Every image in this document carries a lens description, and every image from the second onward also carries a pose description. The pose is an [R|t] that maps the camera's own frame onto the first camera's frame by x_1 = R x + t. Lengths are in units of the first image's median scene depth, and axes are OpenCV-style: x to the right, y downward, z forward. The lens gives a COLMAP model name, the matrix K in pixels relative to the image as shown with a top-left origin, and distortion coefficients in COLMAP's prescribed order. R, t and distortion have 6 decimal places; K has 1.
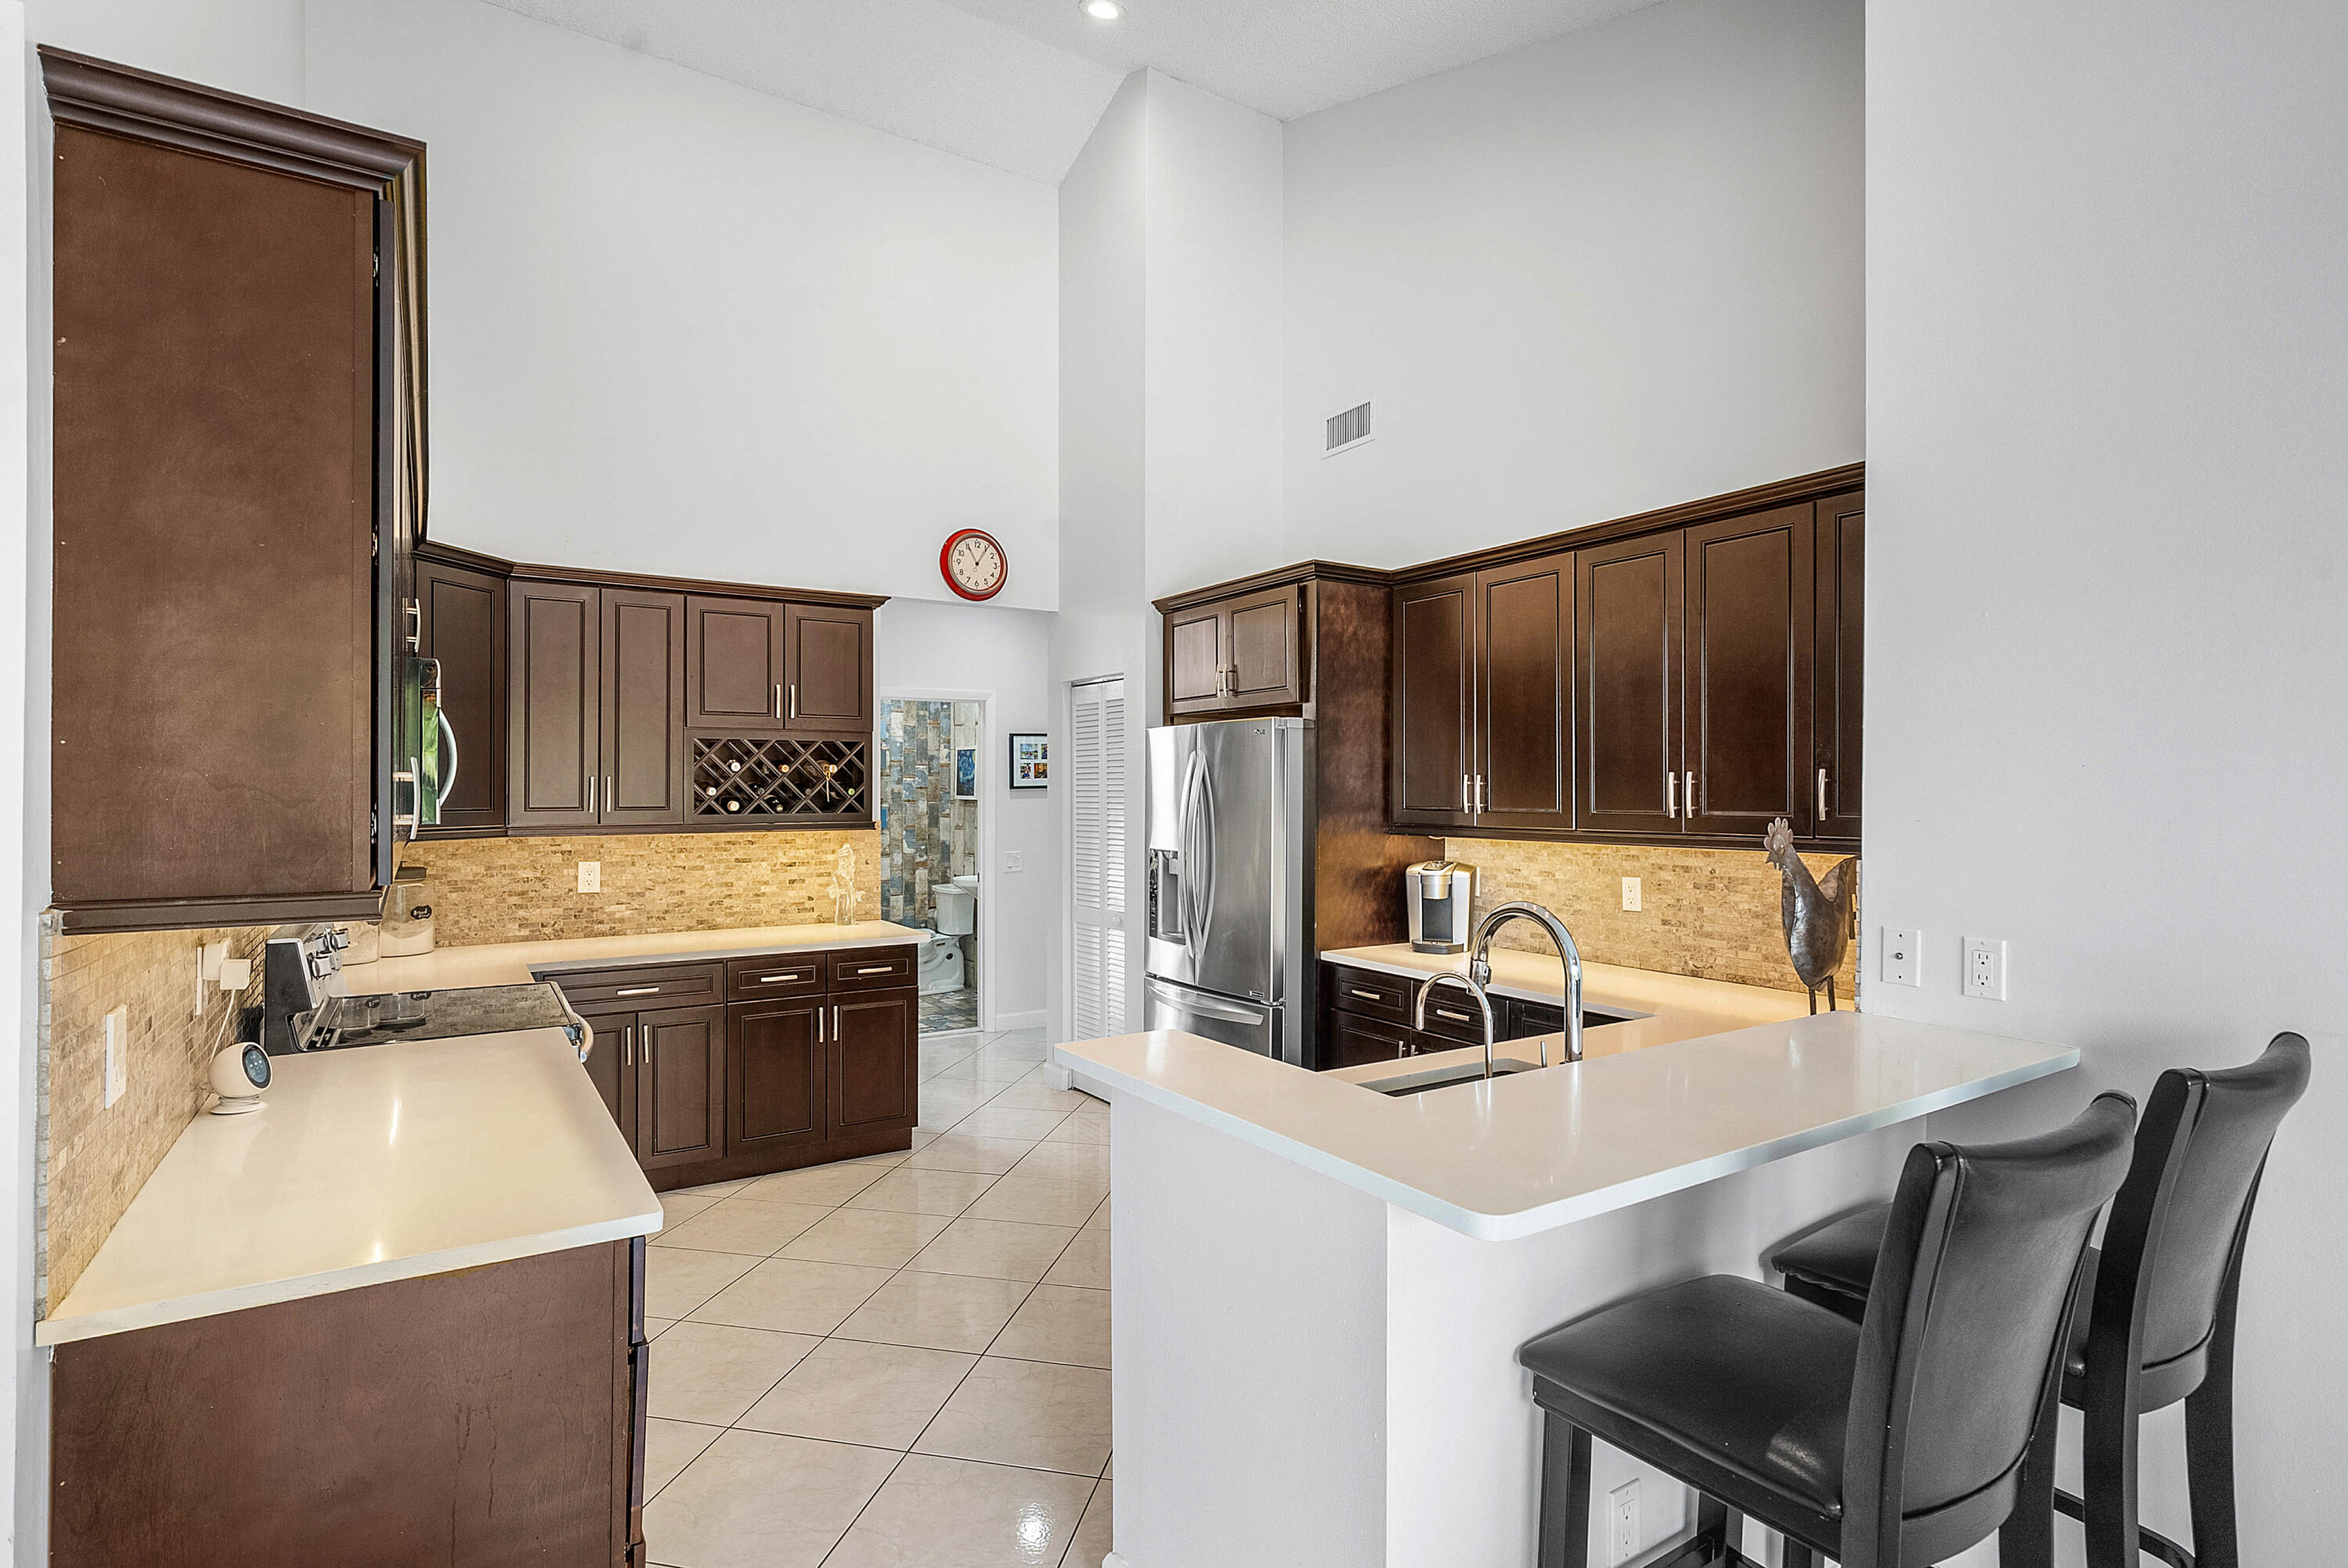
lens RADIAL K [[1160.7, 0, 1171.2], [0, 1160.7, 793.6], [0, 0, 1]] dist [0.000484, 0.000156]
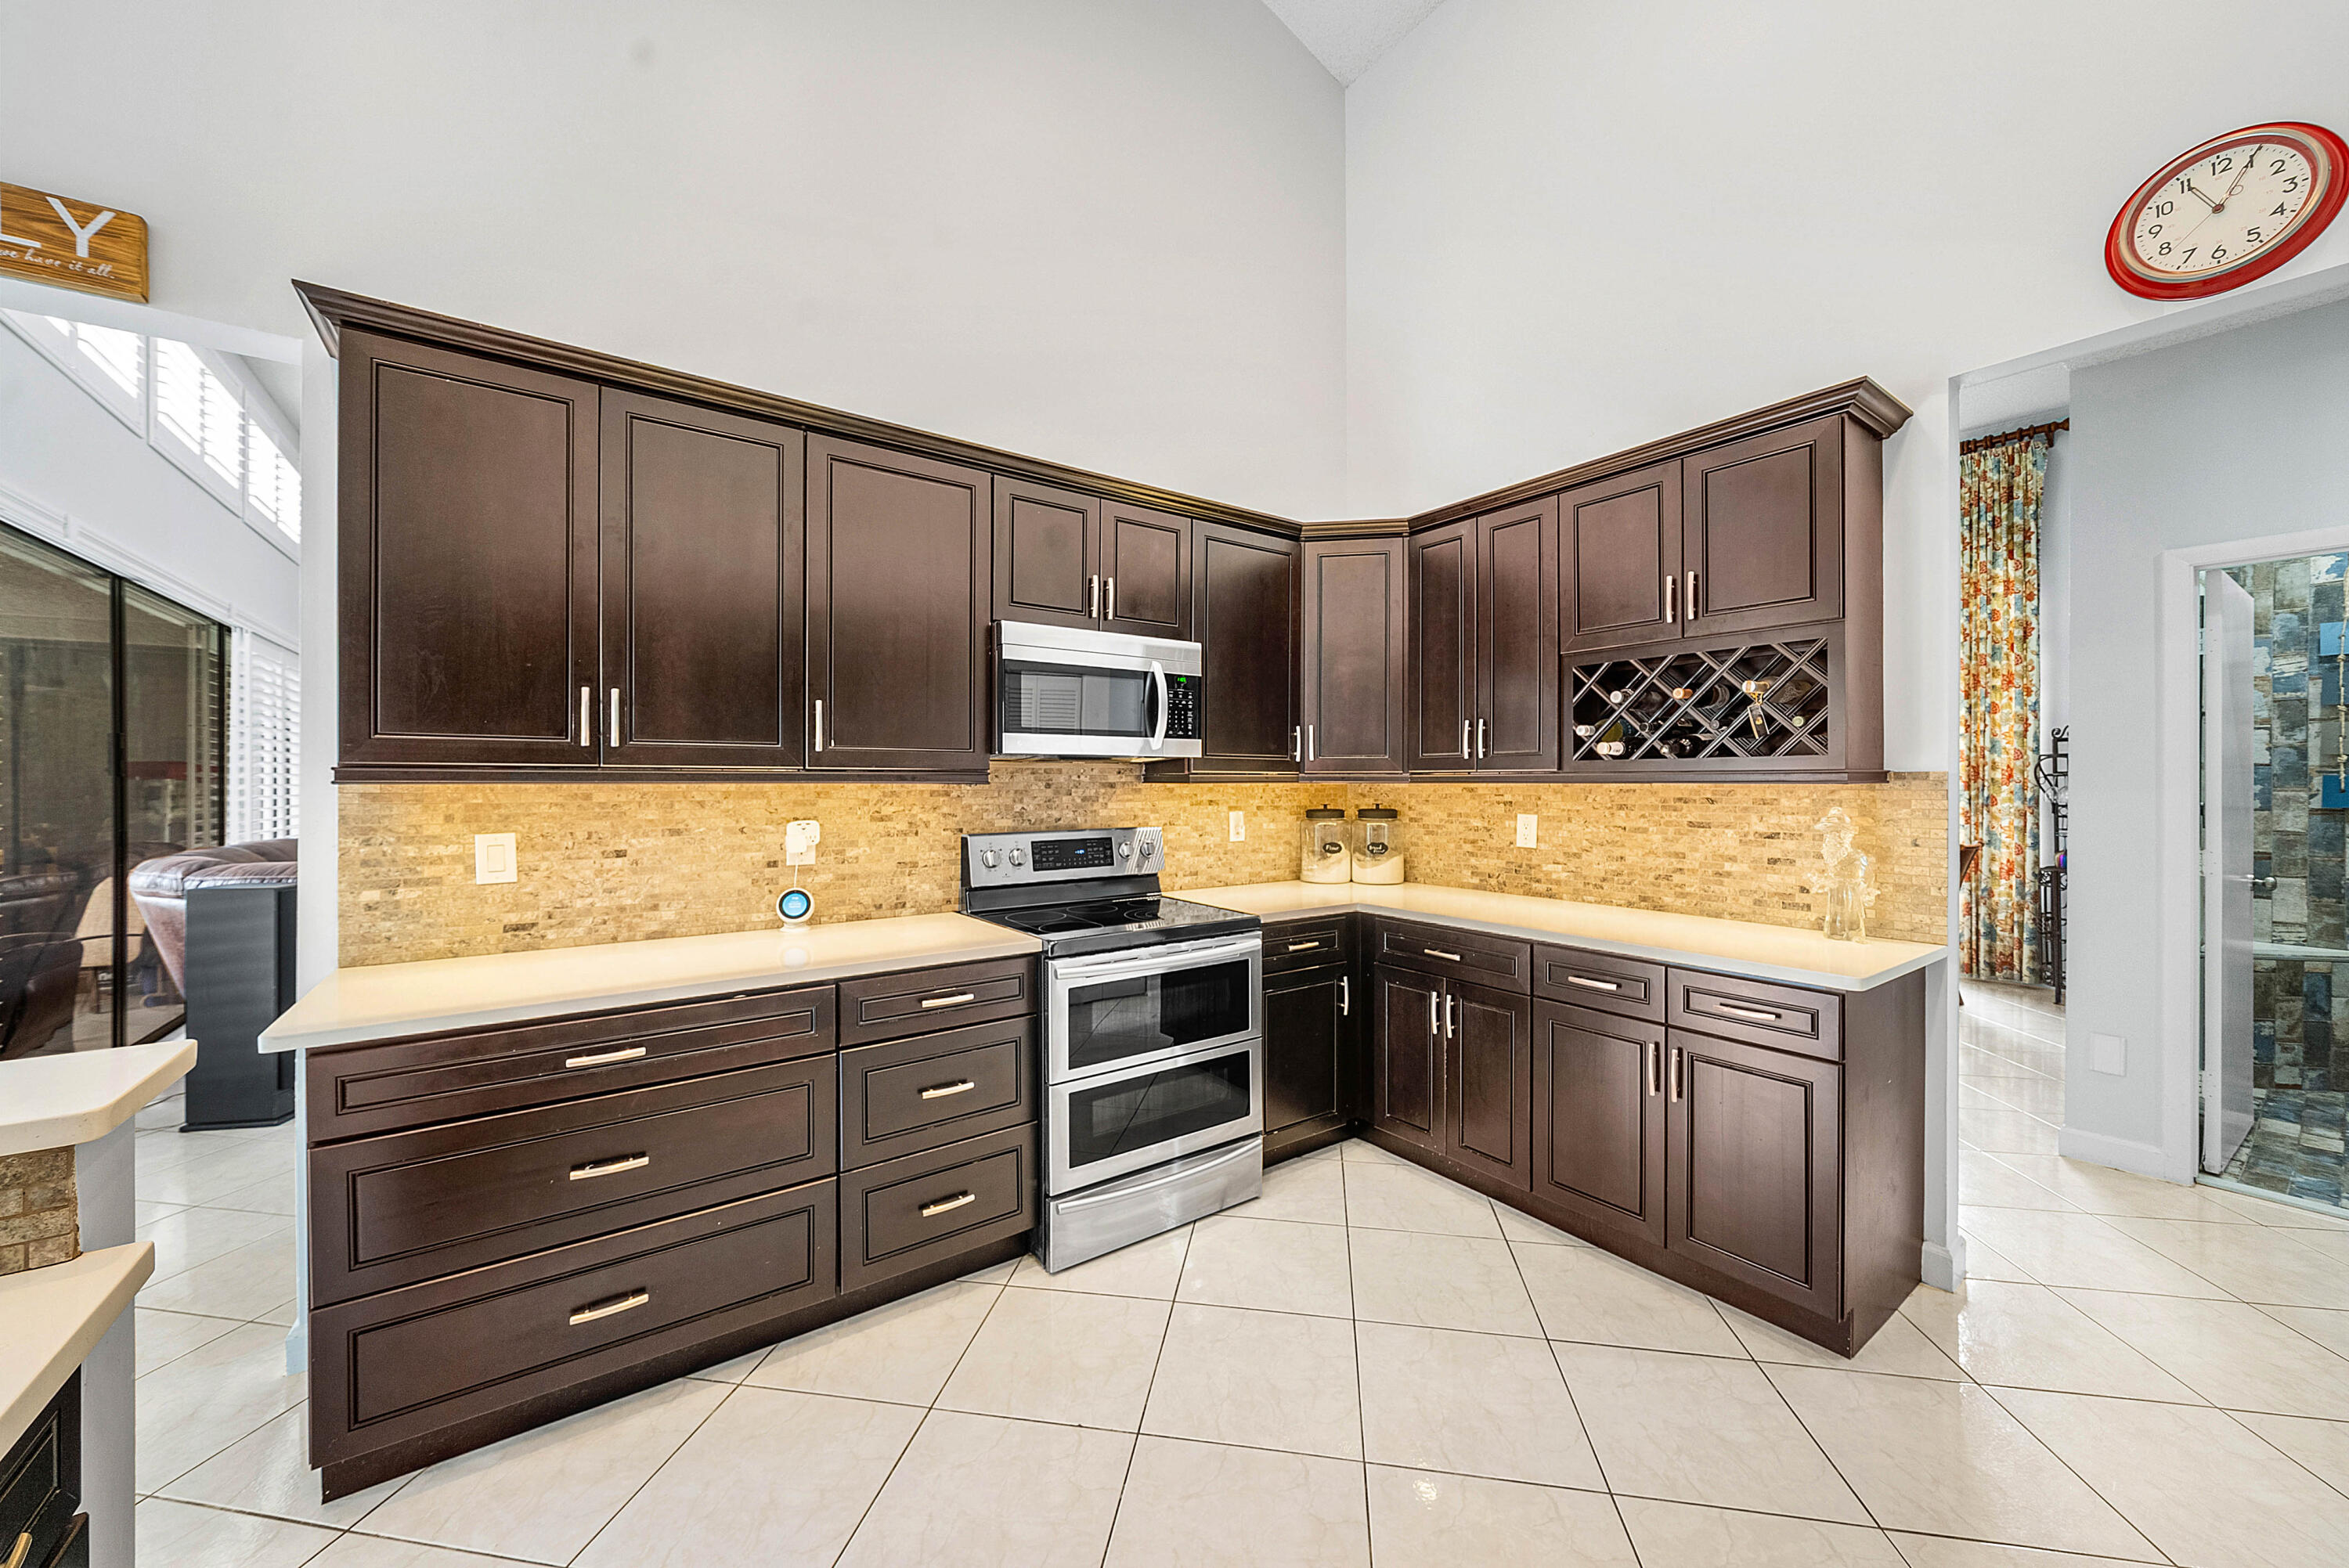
lens RADIAL K [[856.8, 0, 1174.5], [0, 856.8, 784.0], [0, 0, 1]] dist [-0.008159, 0.000098]
pose [[0.048823, 0.004244, -0.998798, 0.163900], [-0.003032, 0.999987, 0.004101, 0.031214], [0.998803, 0.002829, 0.048836, 0.657205]]
